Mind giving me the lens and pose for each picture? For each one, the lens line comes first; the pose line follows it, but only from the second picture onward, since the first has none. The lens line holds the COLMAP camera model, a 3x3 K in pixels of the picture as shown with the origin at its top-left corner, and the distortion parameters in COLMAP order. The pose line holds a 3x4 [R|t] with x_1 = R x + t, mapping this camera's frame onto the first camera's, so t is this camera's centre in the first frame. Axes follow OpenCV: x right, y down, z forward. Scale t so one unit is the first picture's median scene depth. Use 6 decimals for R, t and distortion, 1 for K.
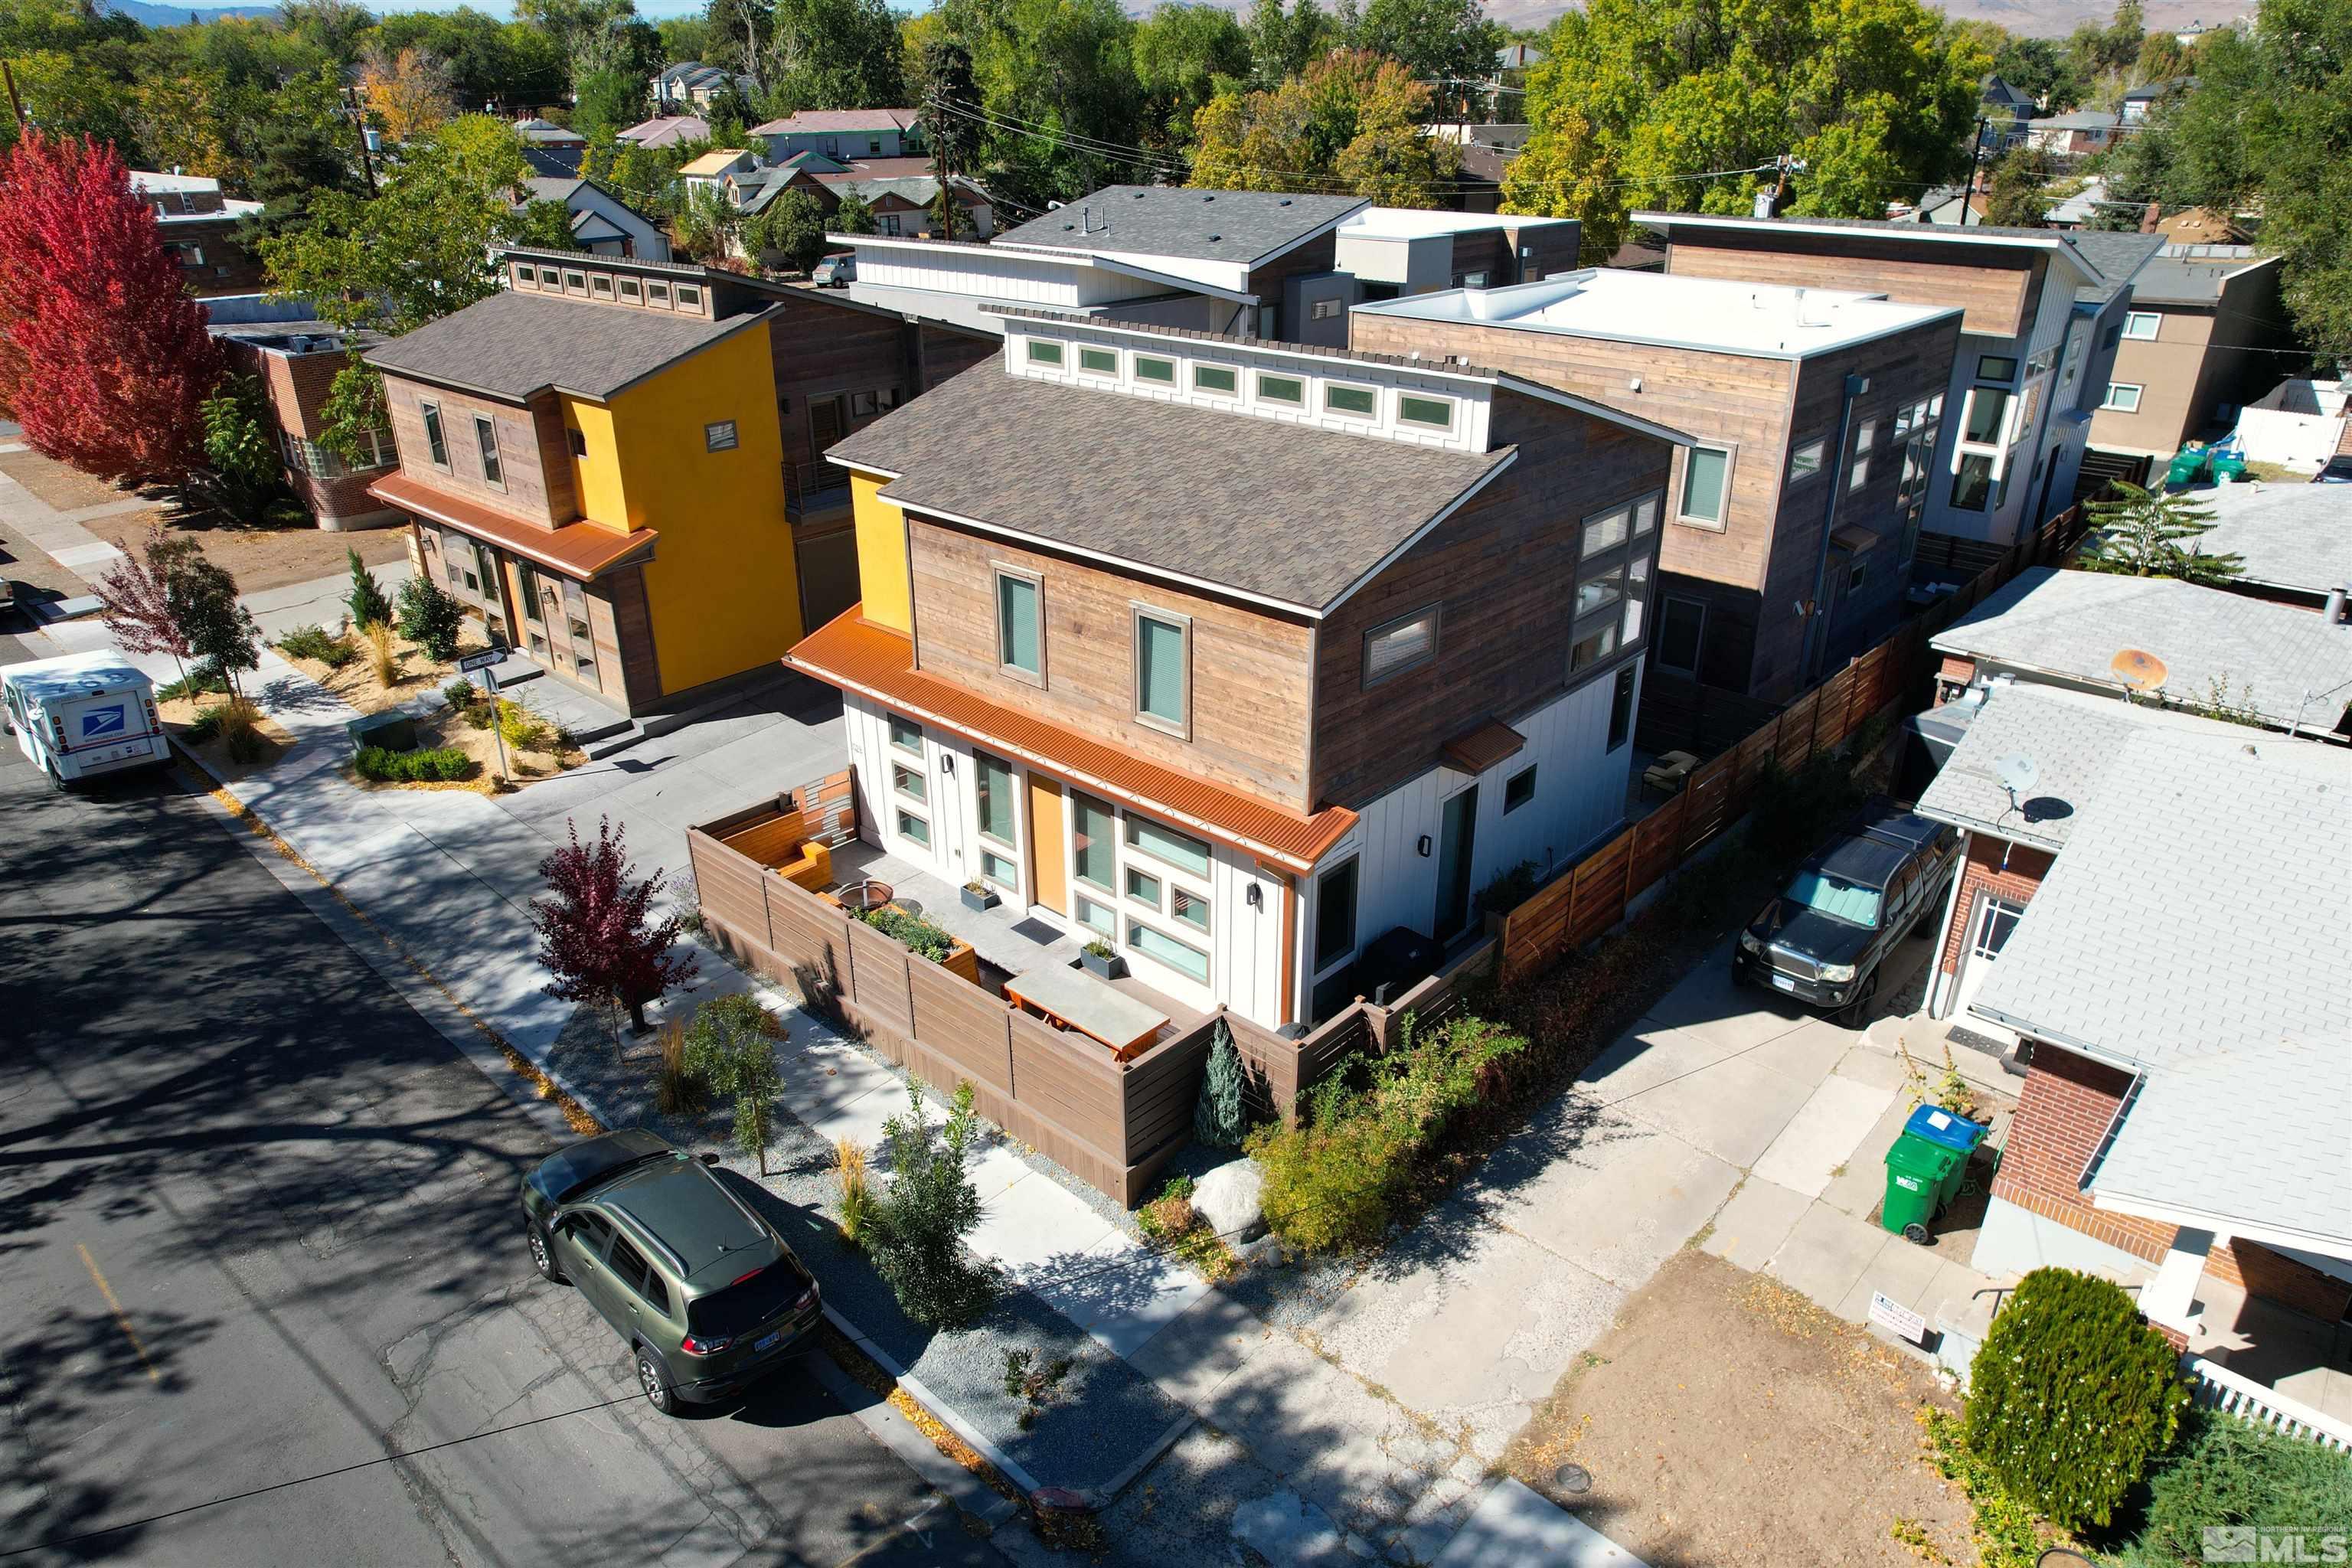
lens RADIAL K [[1507.2, 0, 1177.2], [0, 1507.2, 796.6], [0, 0, 1]] dist [-0.082832, 0.076850]
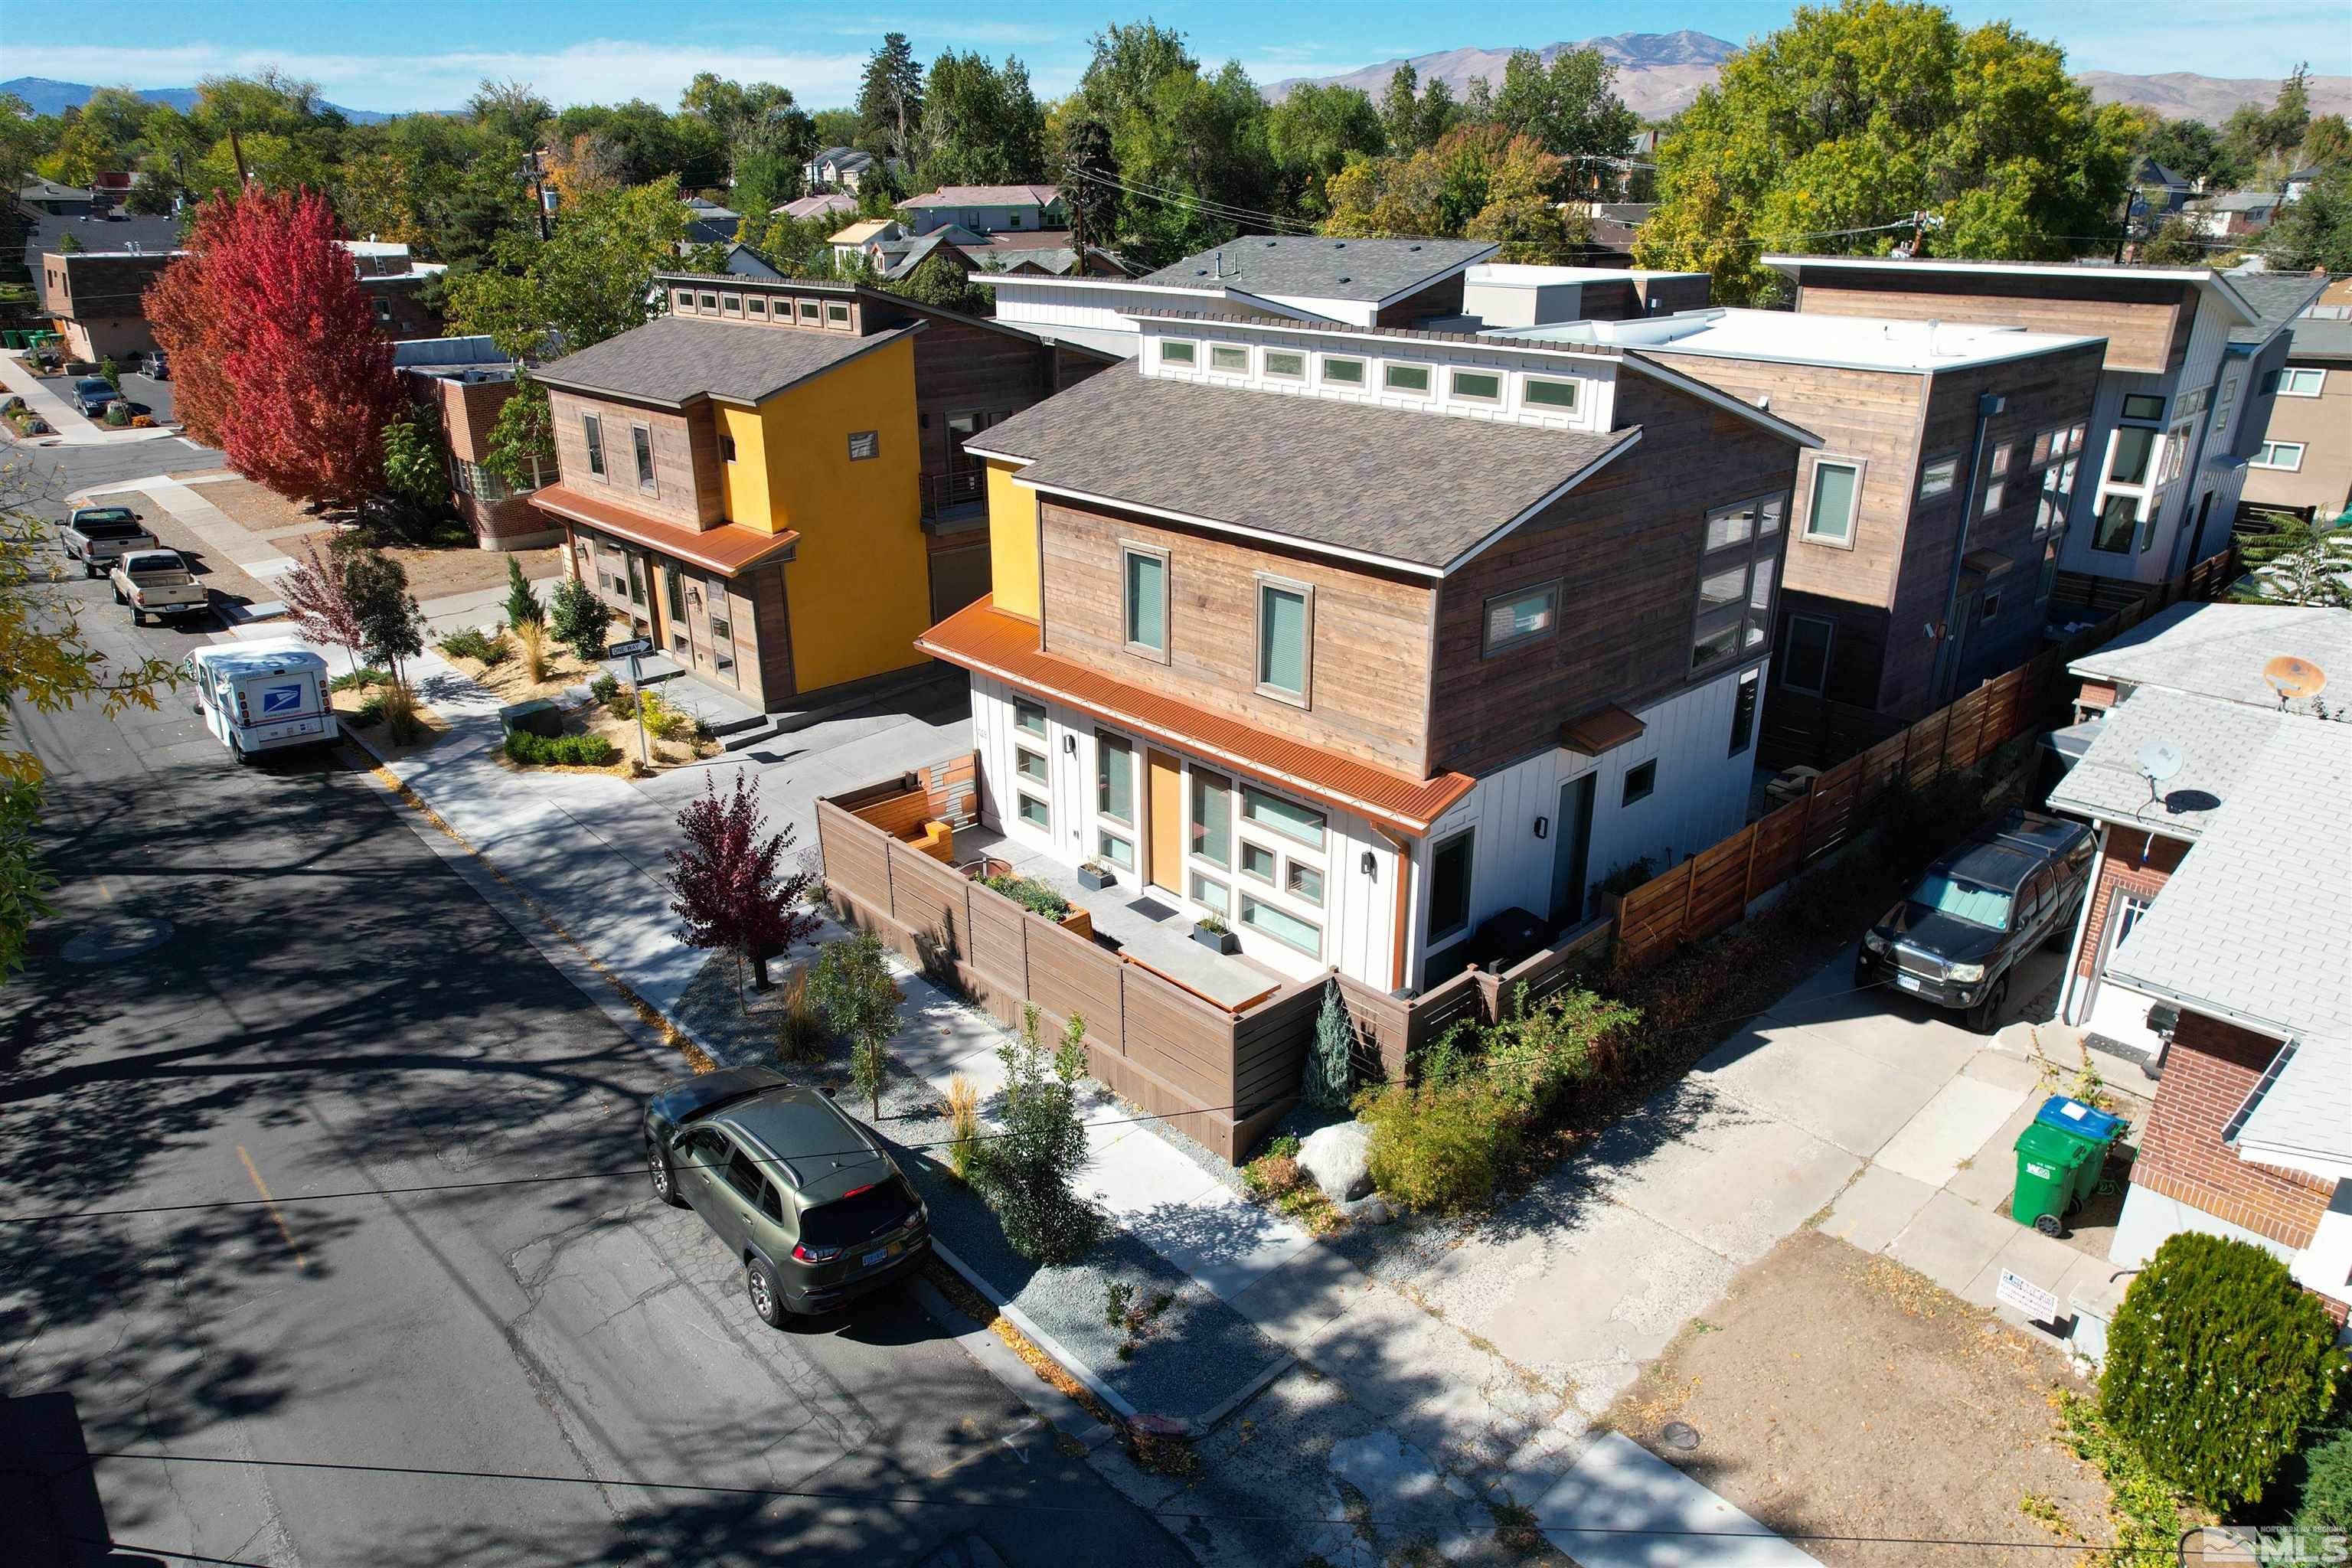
lens RADIAL K [[1507.2, 0, 1177.2], [0, 1507.2, 796.6], [0, 0, 1]] dist [-0.082832, 0.076850]
pose [[0.996633, 0.029504, -0.076502, -0.000812], [-0.033456, 0.998143, -0.050899, 0.067466], [0.074858, 0.053287, 0.995769, -0.011937]]
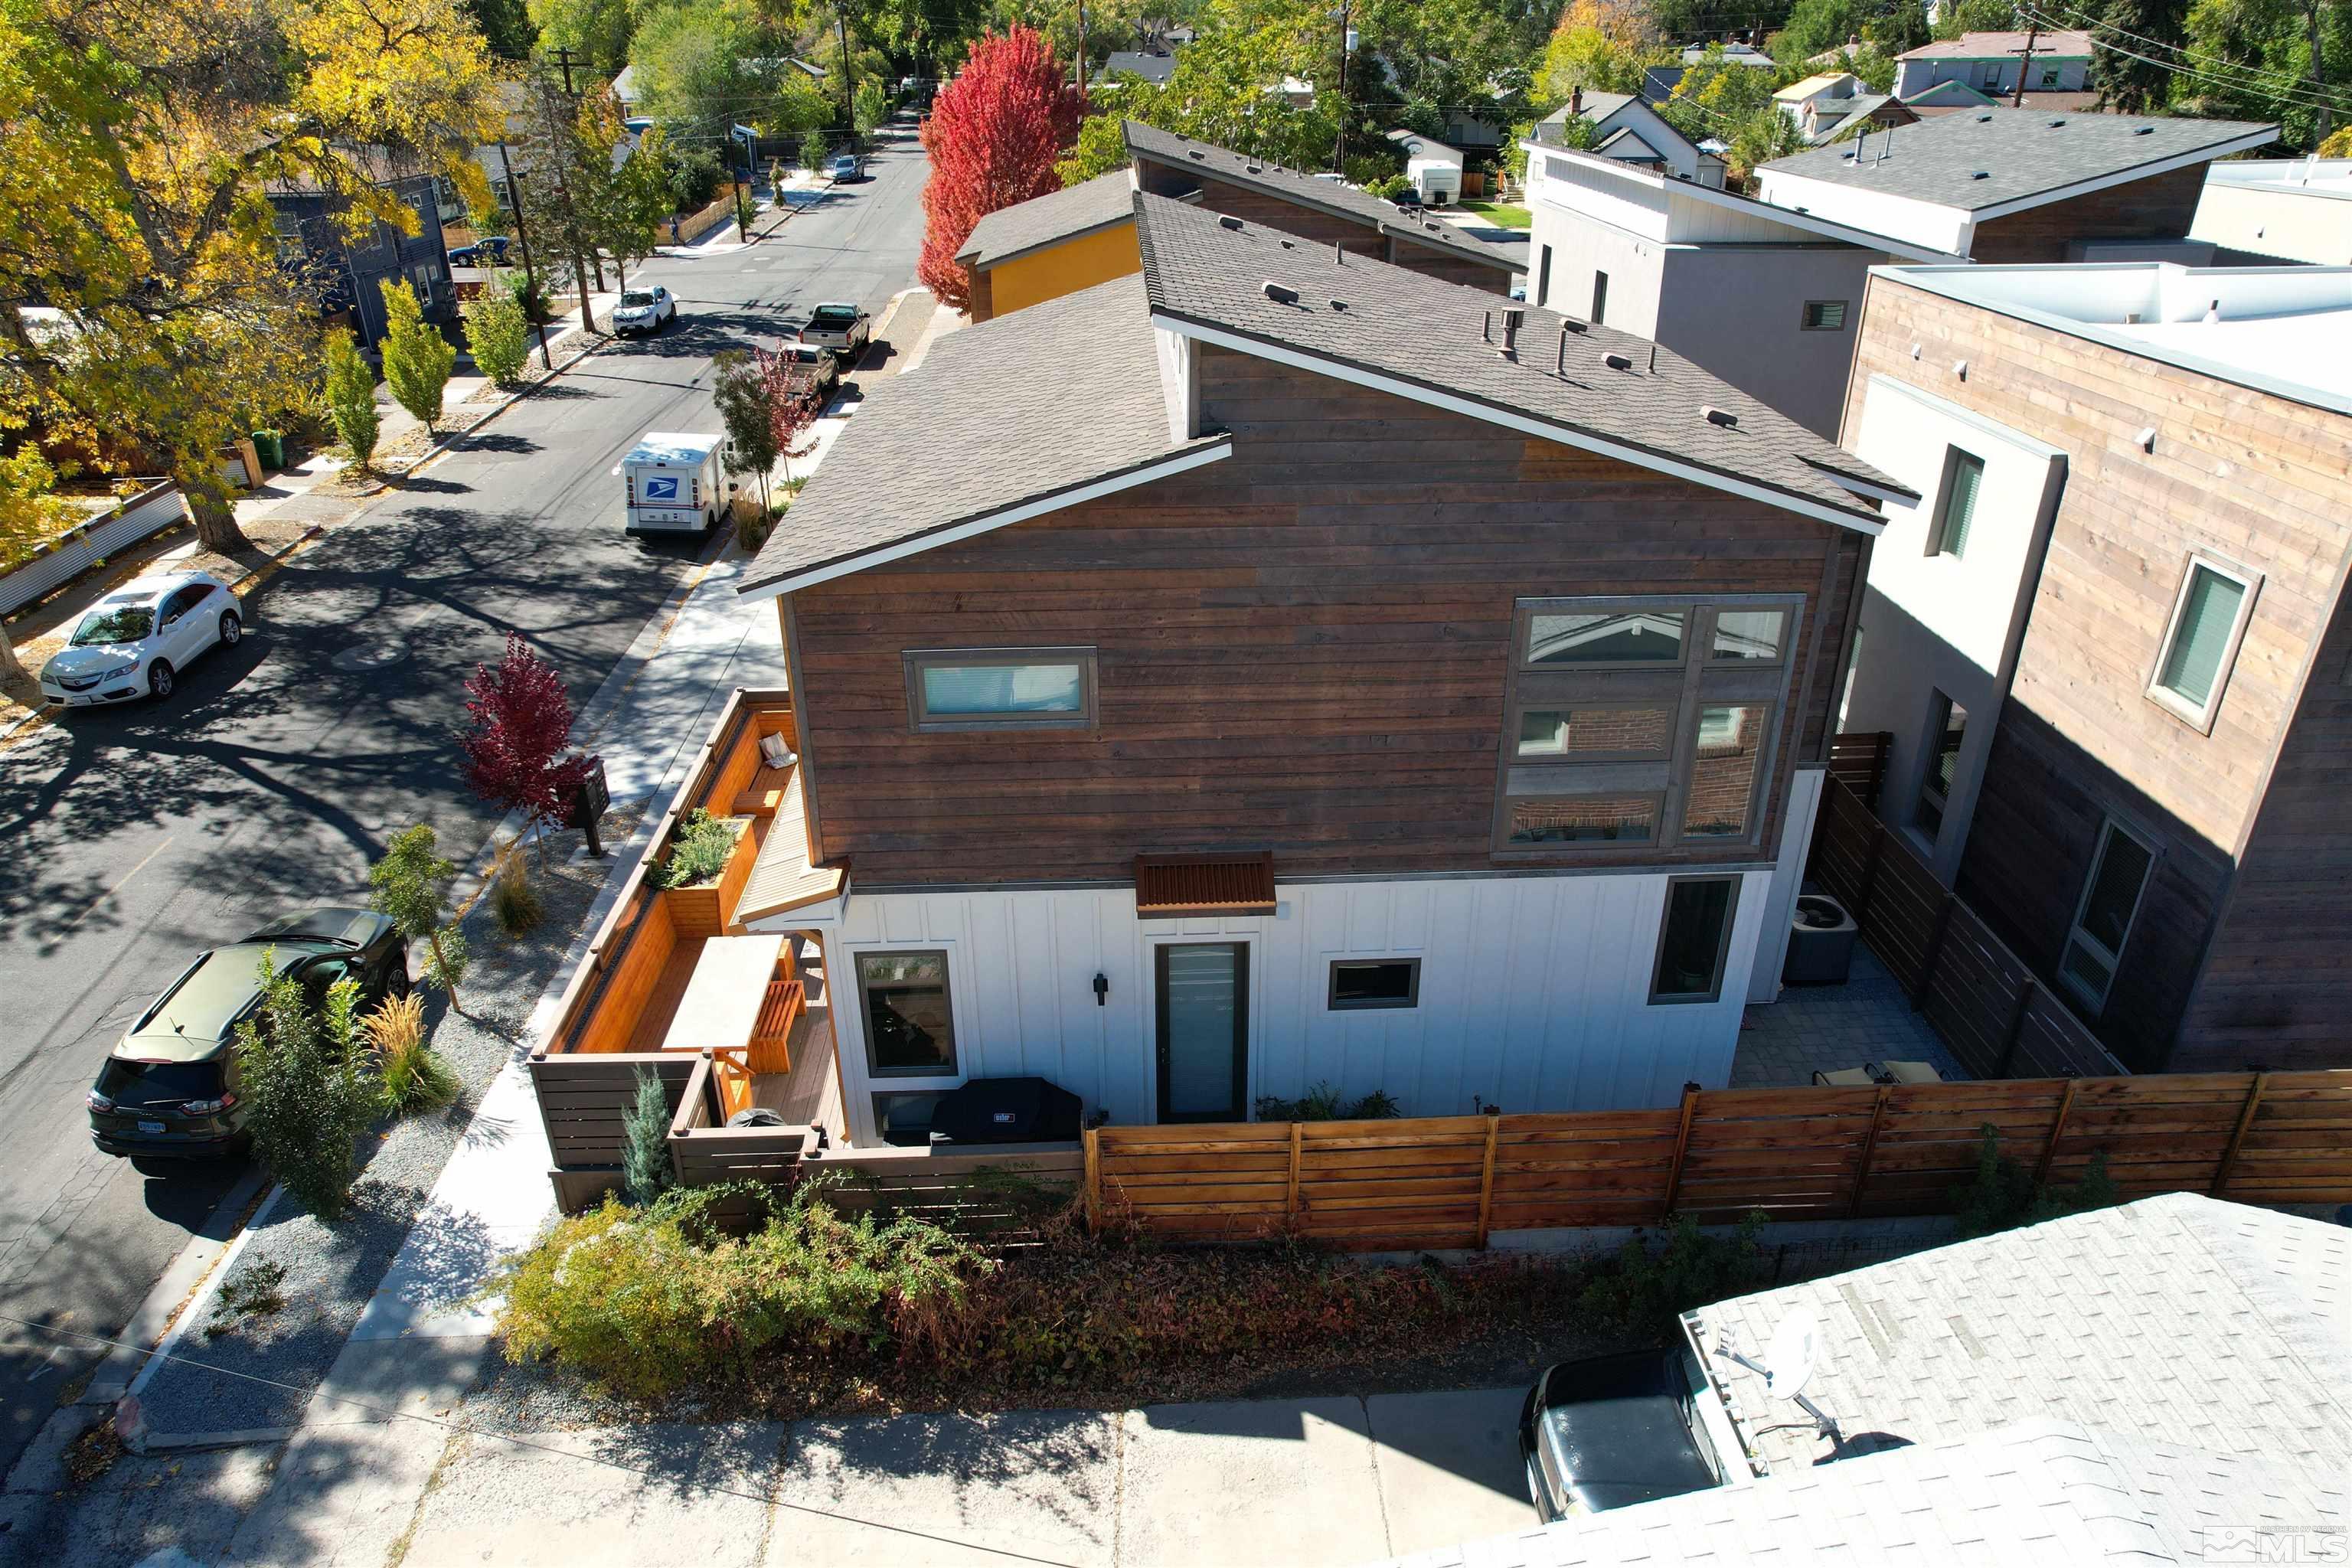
lens RADIAL K [[1507.2, 0, 1177.2], [0, 1507.2, 796.6], [0, 0, 1]] dist [-0.082832, 0.076850]
pose [[0.706561, 0.322464, -0.629912, 0.569060], [-0.299309, 0.942781, 0.146898, -0.155988], [0.641238, 0.084746, 0.762648, 0.458157]]
